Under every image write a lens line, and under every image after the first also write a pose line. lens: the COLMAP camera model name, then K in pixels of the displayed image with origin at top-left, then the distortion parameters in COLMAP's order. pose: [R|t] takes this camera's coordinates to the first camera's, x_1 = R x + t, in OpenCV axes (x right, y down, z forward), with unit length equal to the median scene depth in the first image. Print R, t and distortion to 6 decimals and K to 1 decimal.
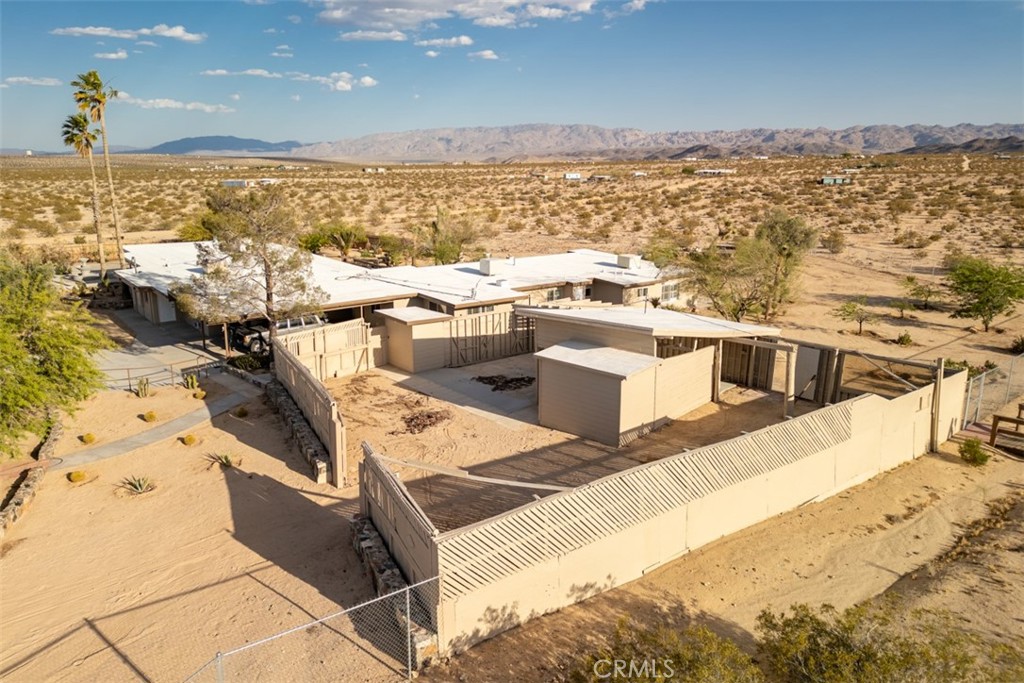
lens RADIAL K [[731.1, 0, 512.0], [0, 731.1, 341.5], [0, 0, 1]] dist [0.083003, -0.078174]
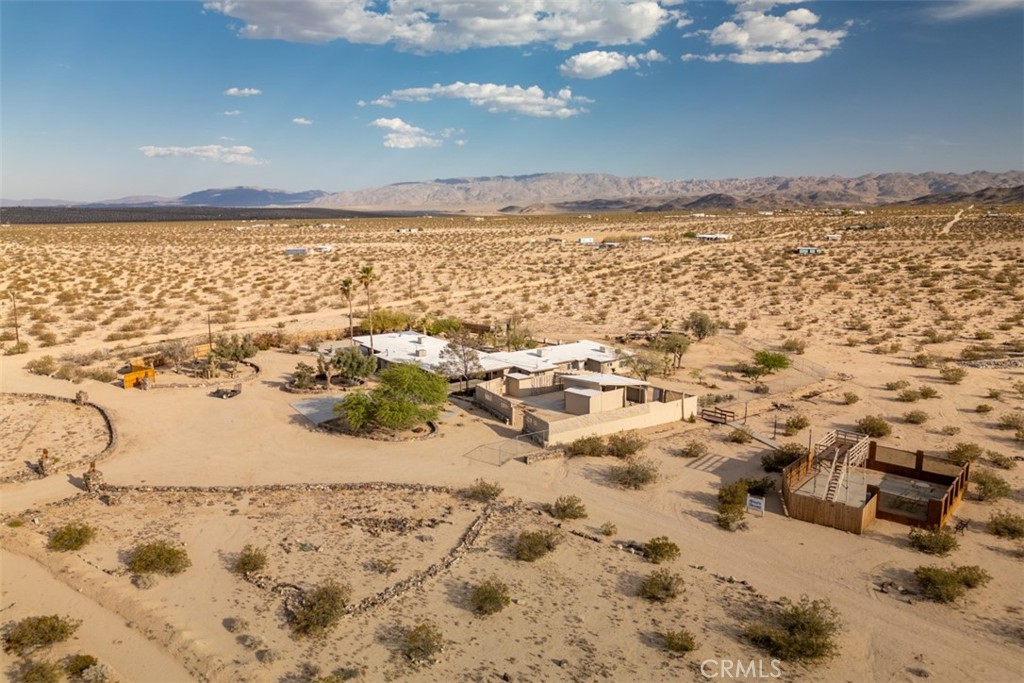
lens RADIAL K [[742.7, 0, 512.0], [0, 742.7, 341.5], [0, 0, 1]] dist [0.077065, -0.080753]
pose [[0.999768, 0.002312, -0.021419, -0.010354], [-0.003582, 0.998227, -0.059409, -0.000212], [0.021243, 0.059472, 0.998004, -0.183399]]
